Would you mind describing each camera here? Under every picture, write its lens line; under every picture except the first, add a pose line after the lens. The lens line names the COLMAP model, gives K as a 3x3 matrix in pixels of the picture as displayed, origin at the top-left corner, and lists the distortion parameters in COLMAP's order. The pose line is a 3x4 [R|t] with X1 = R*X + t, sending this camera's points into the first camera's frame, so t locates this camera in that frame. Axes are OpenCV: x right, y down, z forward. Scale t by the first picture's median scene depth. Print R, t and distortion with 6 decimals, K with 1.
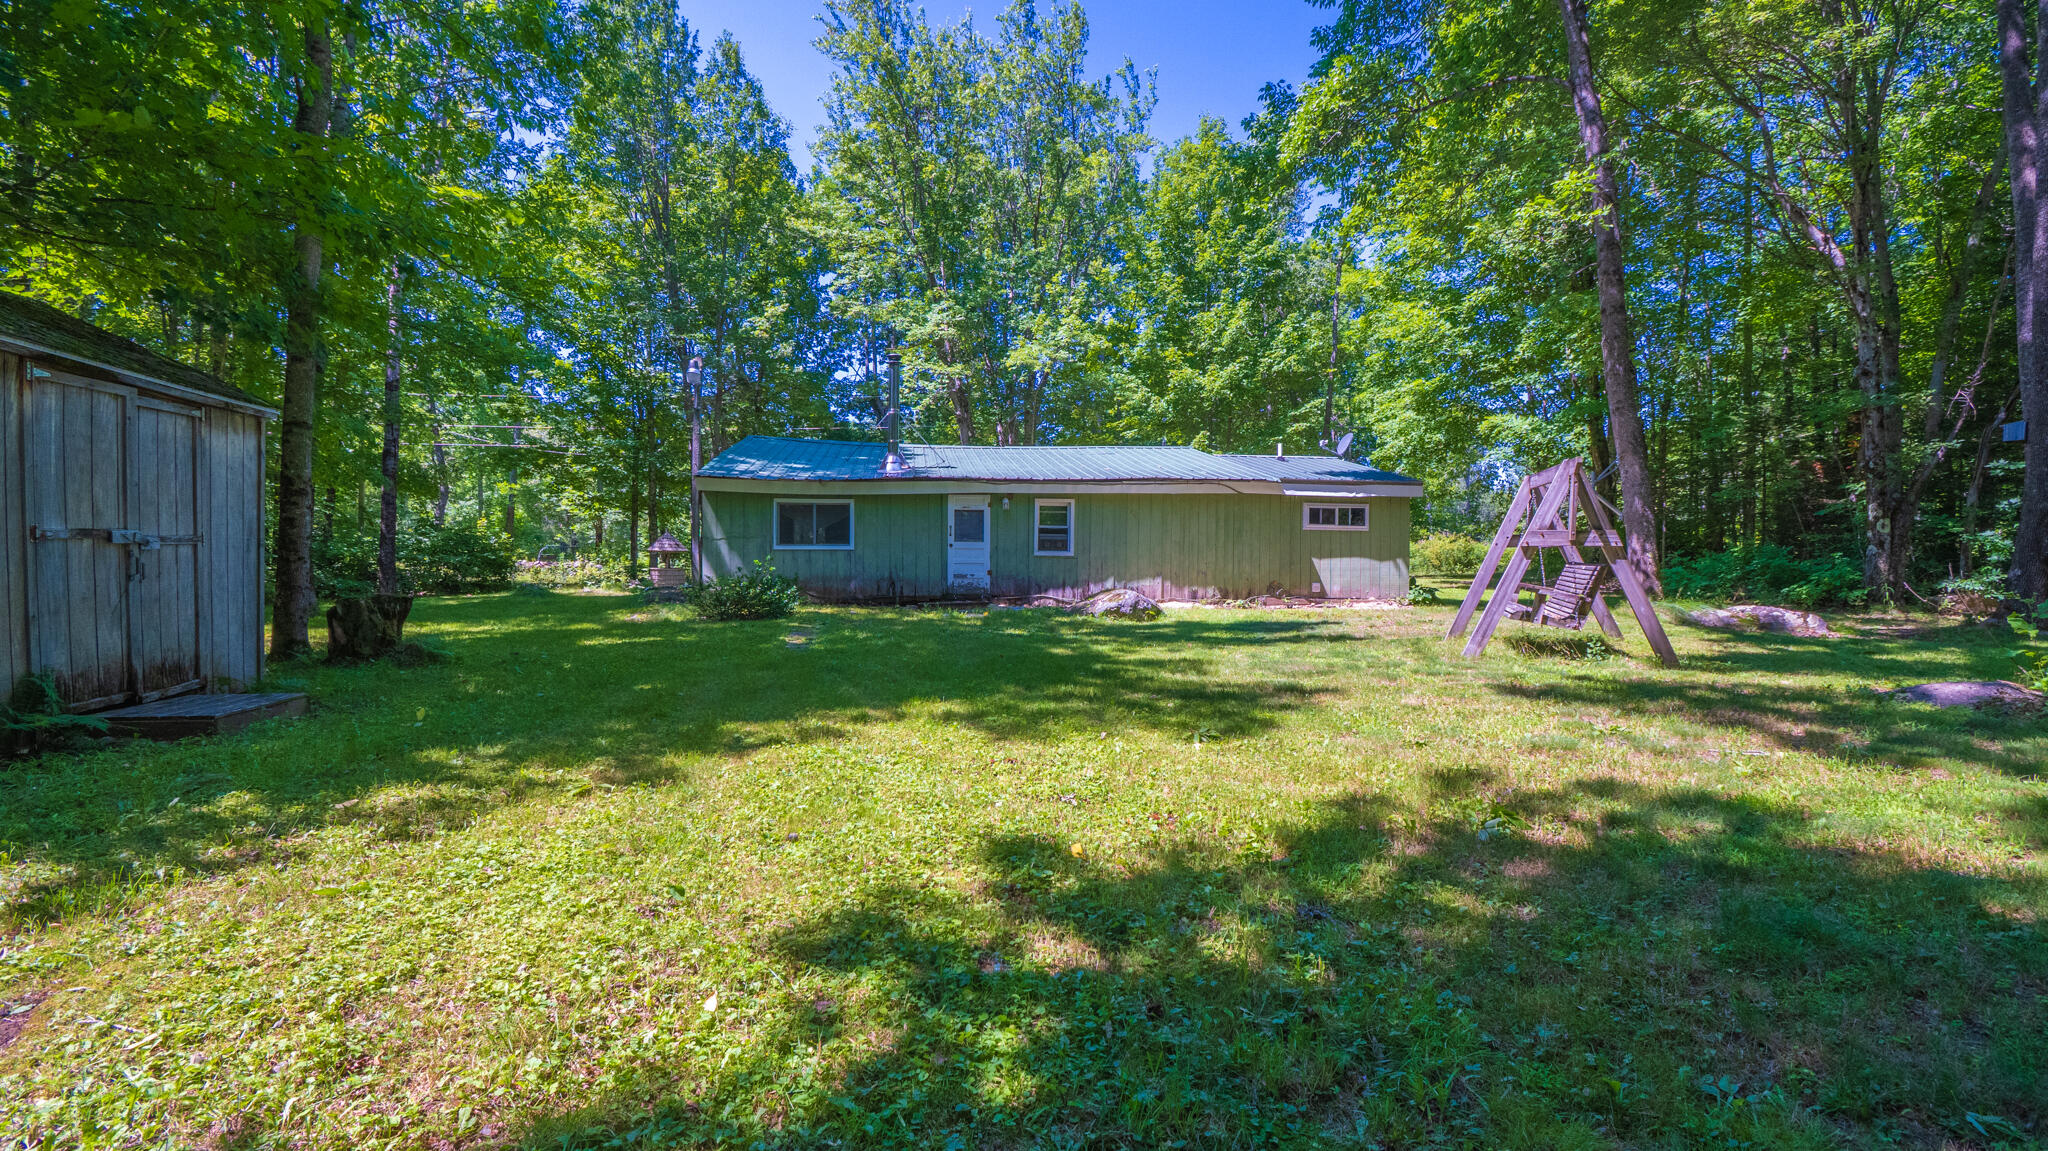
lens RADIAL K [[894.1, 0, 1036.0], [0, 894.1, 584.5], [0, 0, 1]] dist [0.016847, -0.024668]
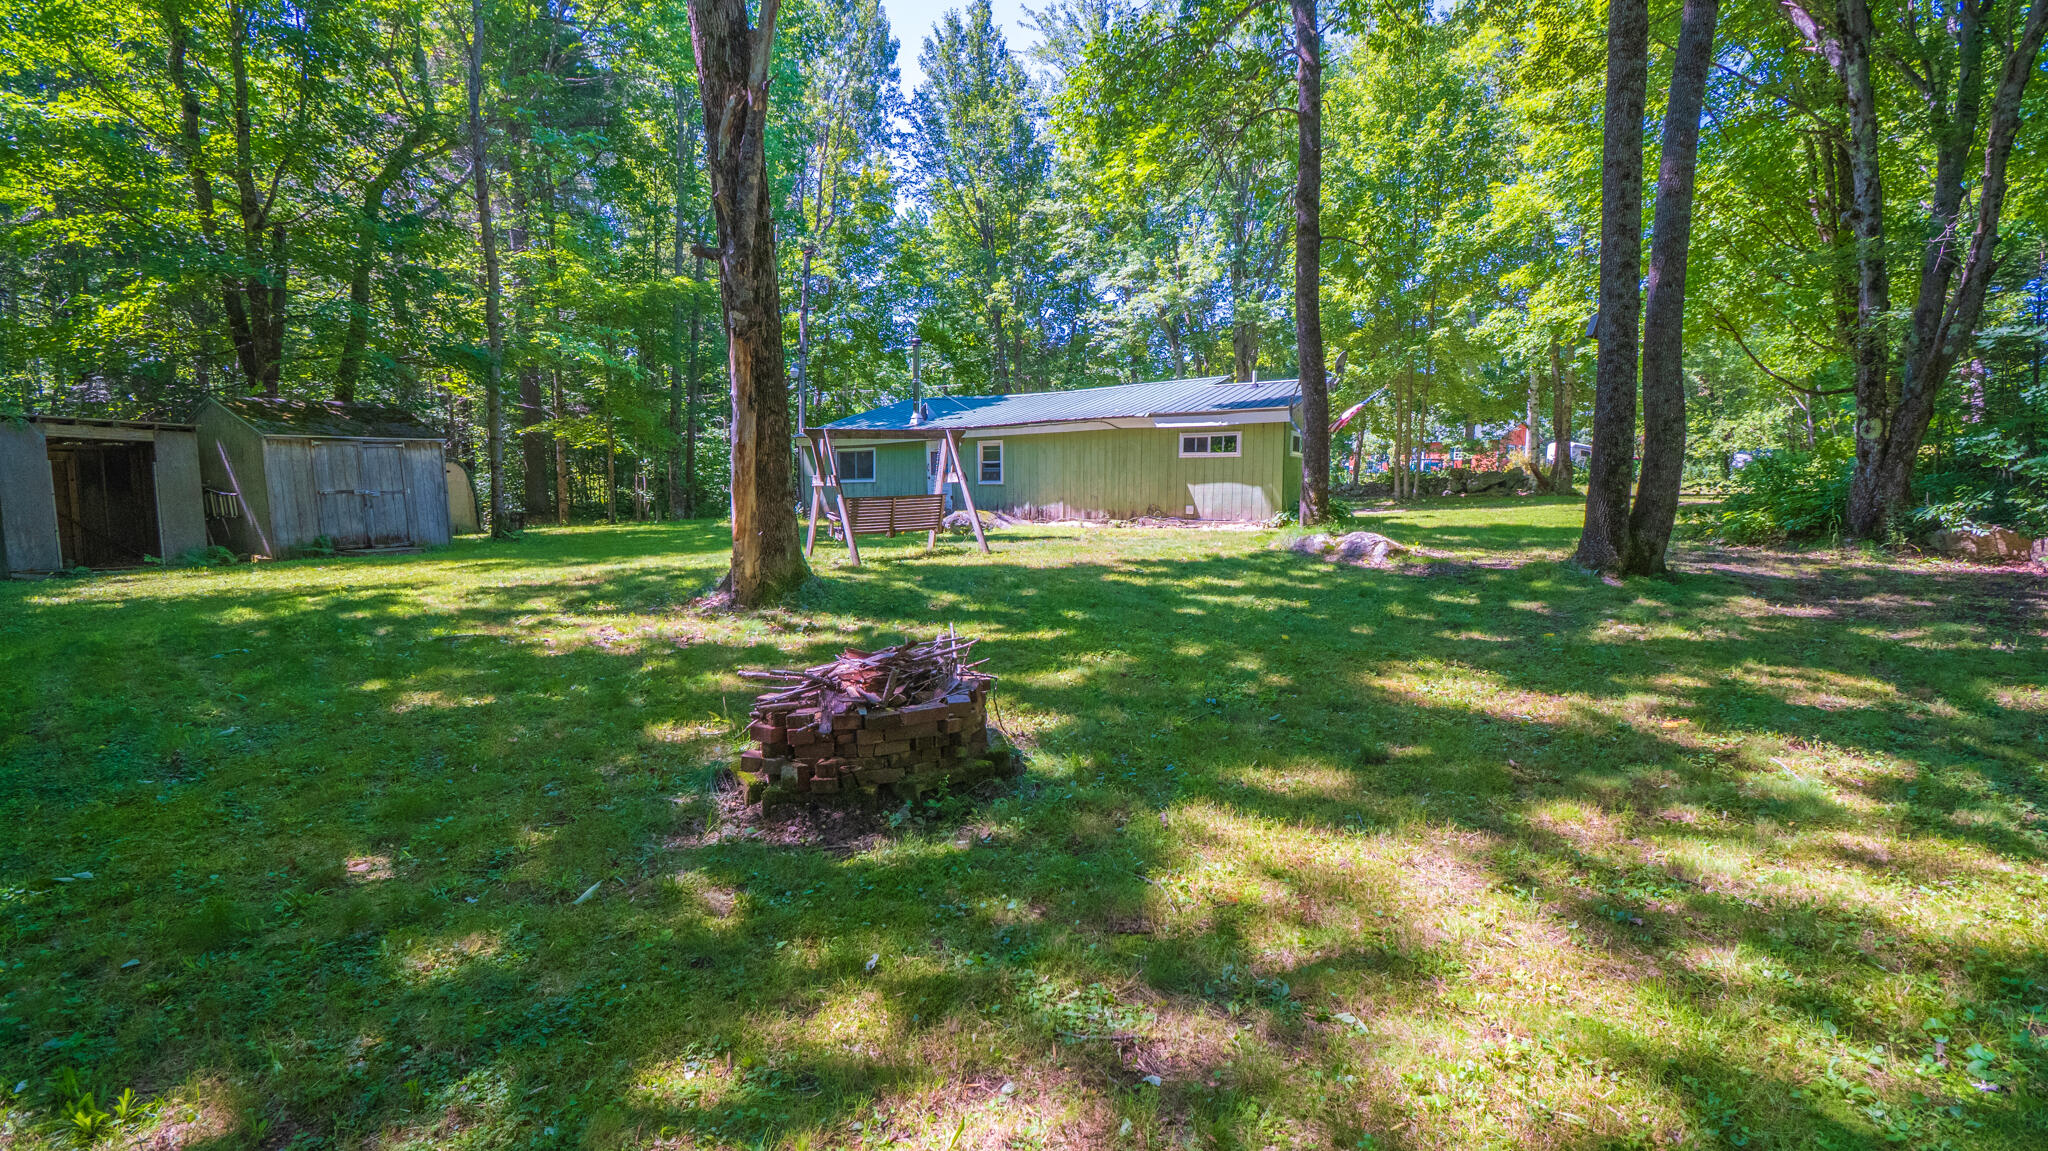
lens RADIAL K [[894.1, 0, 1036.0], [0, 894.1, 584.5], [0, 0, 1]] dist [0.016847, -0.024668]
pose [[0.775475, 0.059306, -0.628587, 0.869217], [0.000315, 0.995542, 0.094316, -0.008994], [0.631378, -0.073338, 0.772000, 0.014716]]
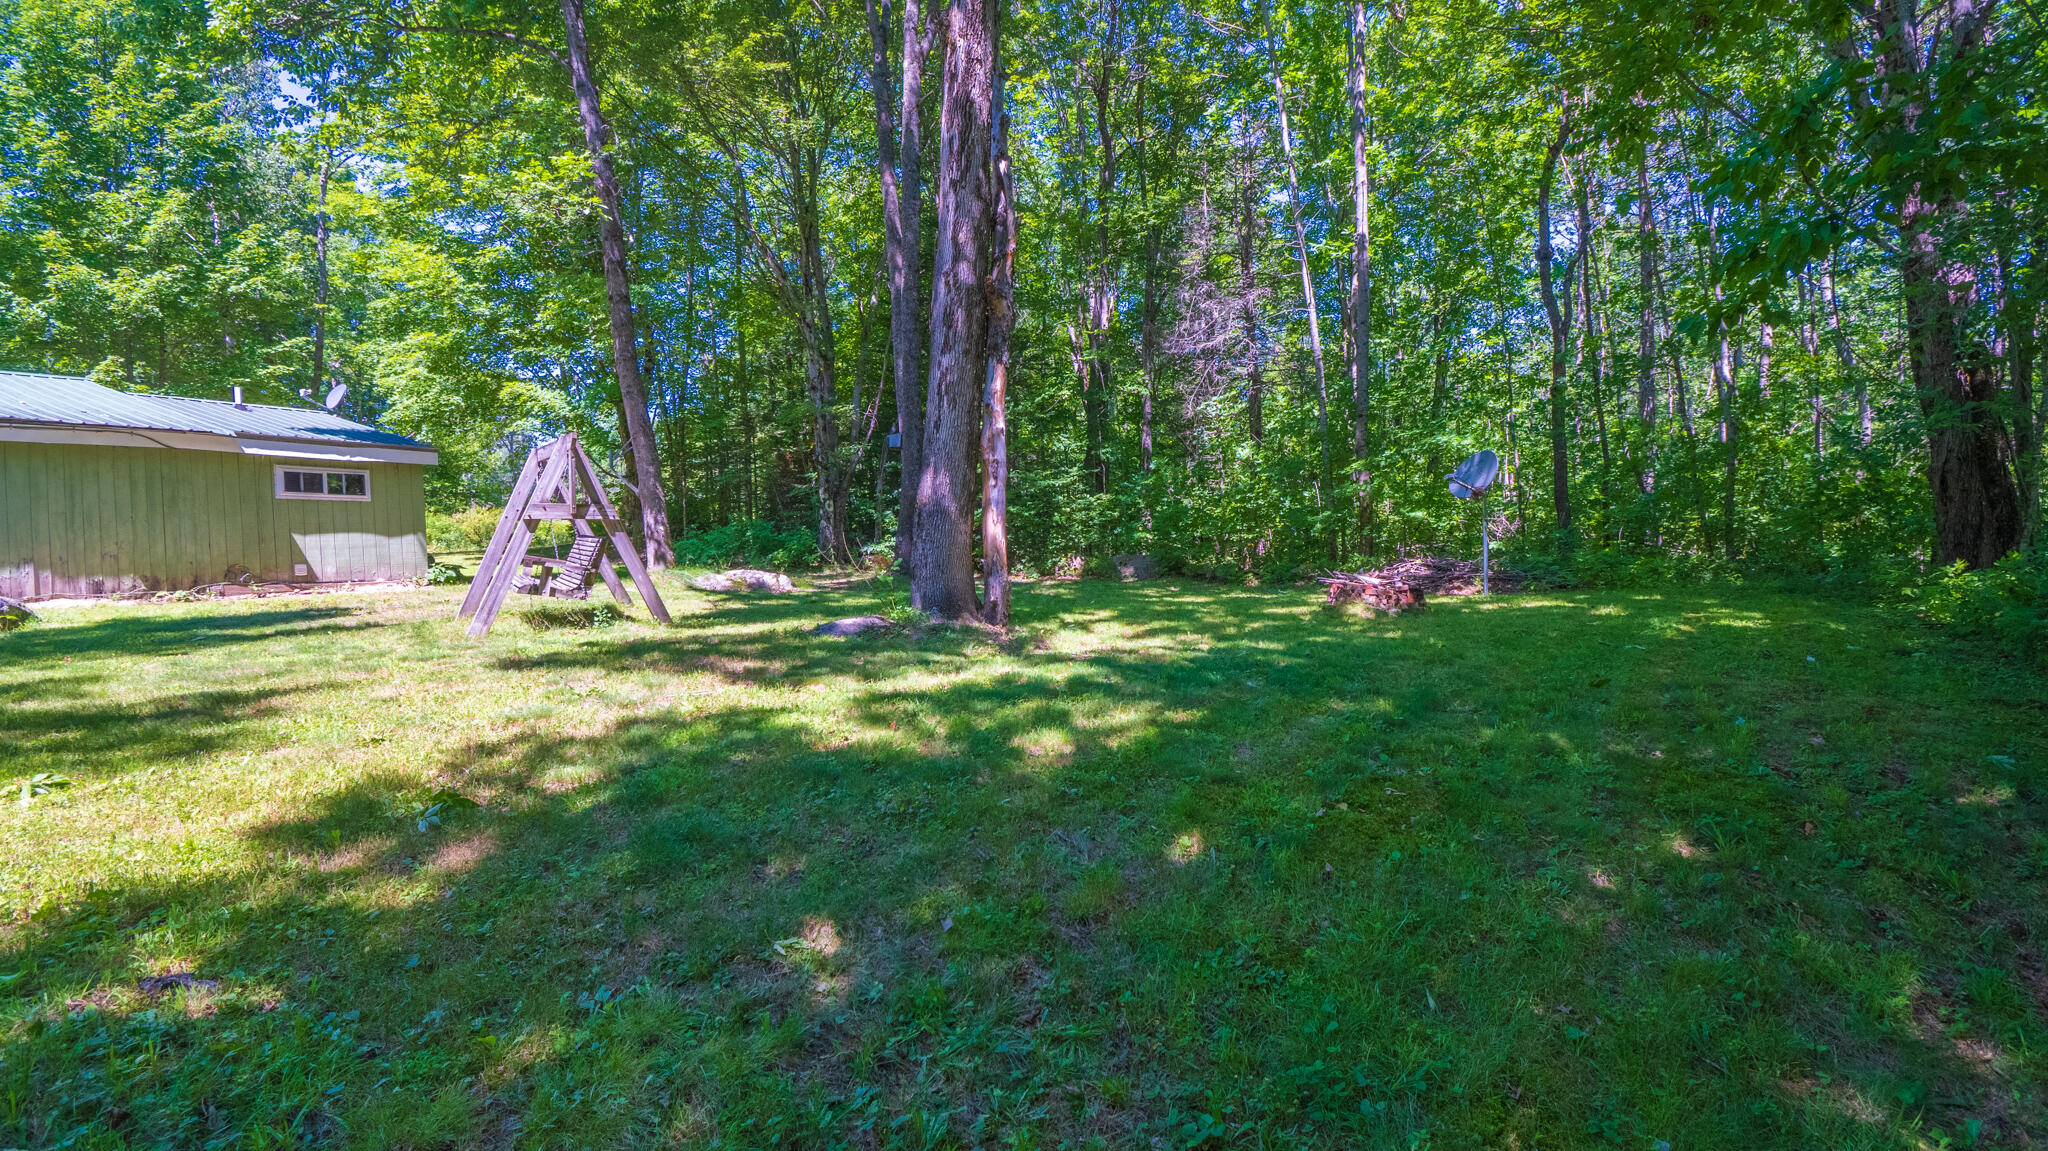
lens RADIAL K [[894.1, 0, 1036.0], [0, 894.1, 584.5], [0, 0, 1]] dist [0.016847, -0.024668]
pose [[0.561538, -0.055769, 0.825569, 0.016774], [0.032155, 0.998443, 0.045576, 0.001027], [-0.826826, 0.000953, 0.562457, -0.008815]]
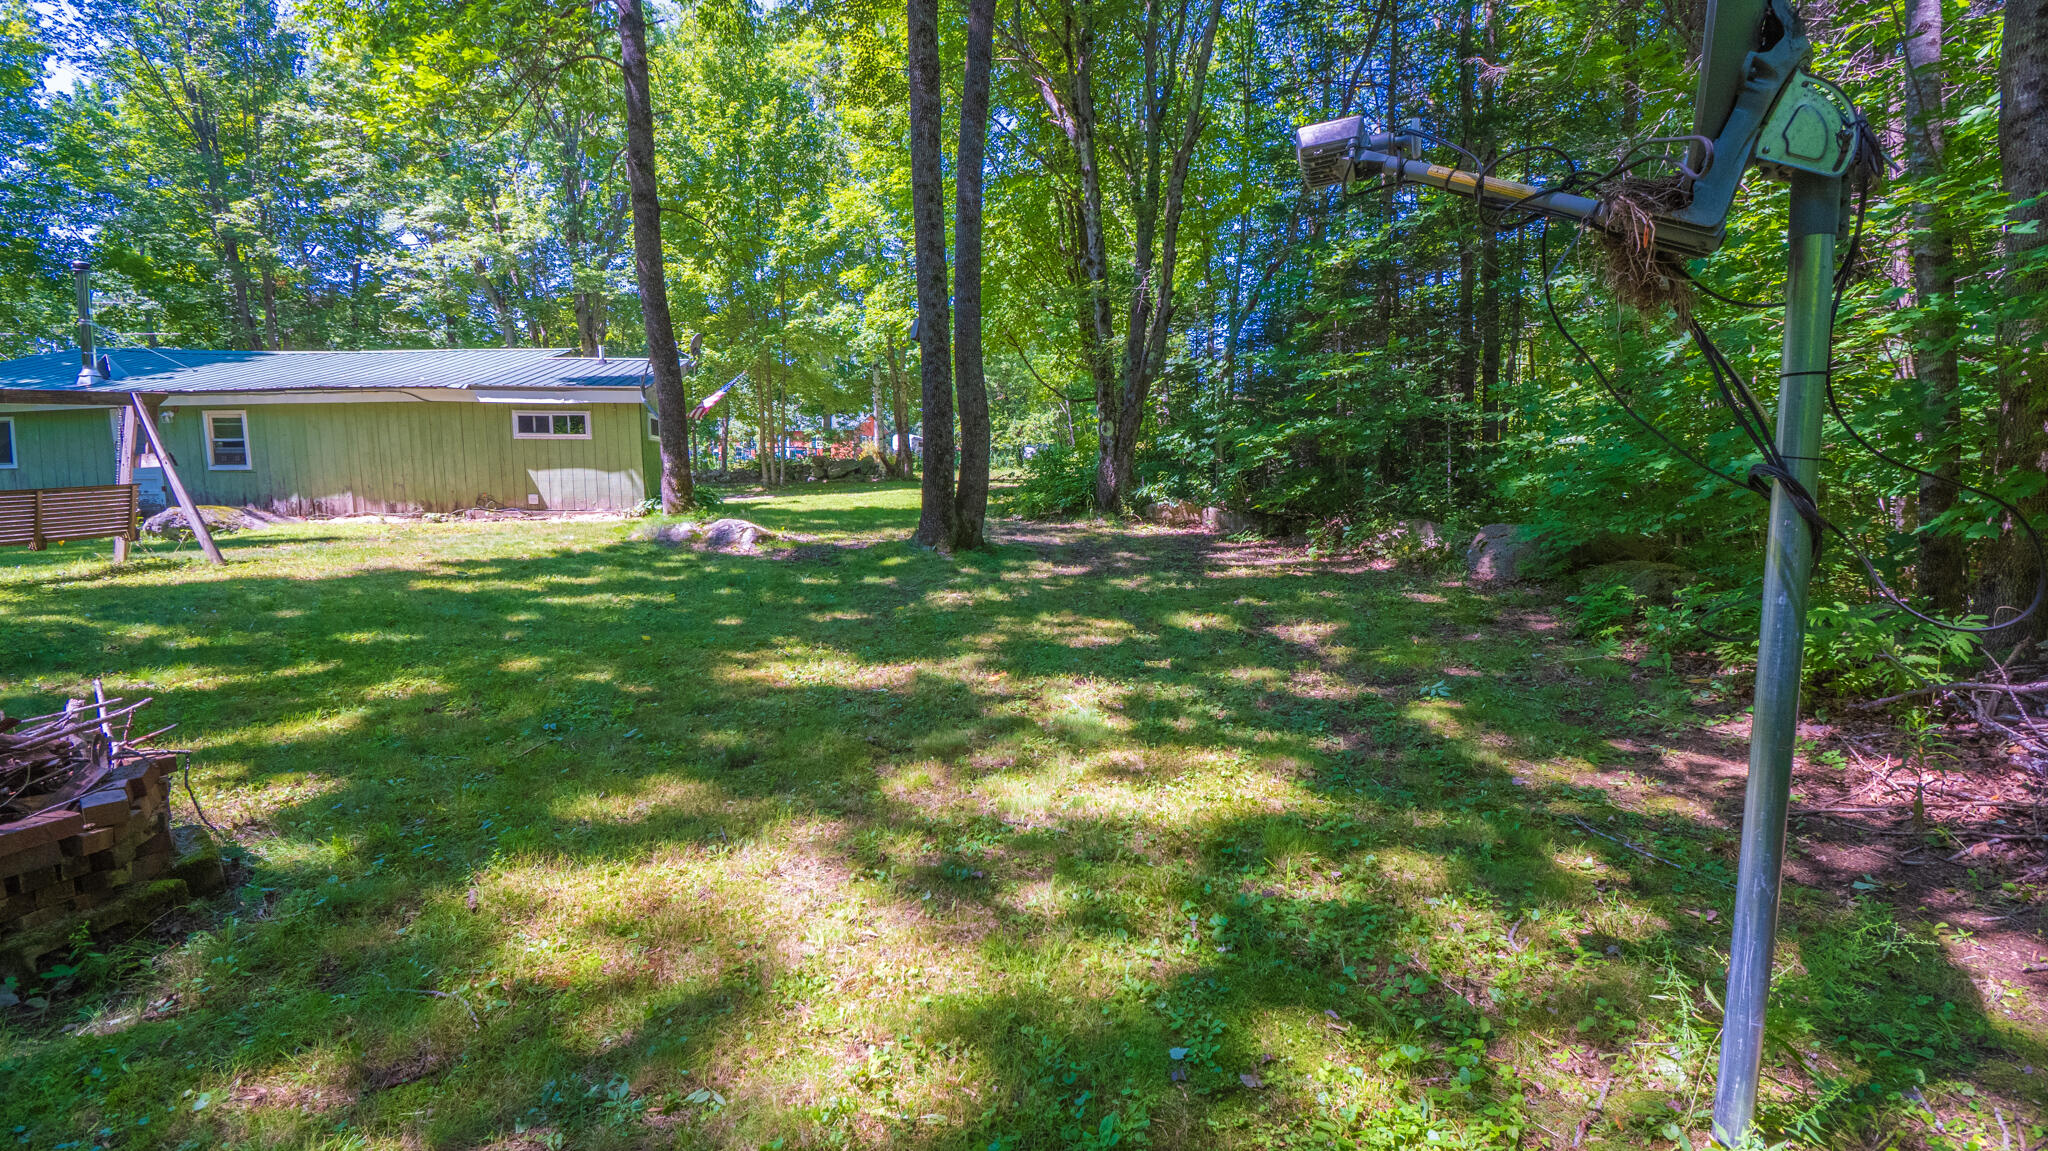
lens RADIAL K [[894.1, 0, 1036.0], [0, 894.1, 584.5], [0, 0, 1]] dist [0.016847, -0.024668]
pose [[0.999876, -0.007209, -0.014021, 0.869511], [0.008738, 0.993643, 0.112241, -0.008844], [0.013123, -0.112349, 0.993582, 0.033867]]
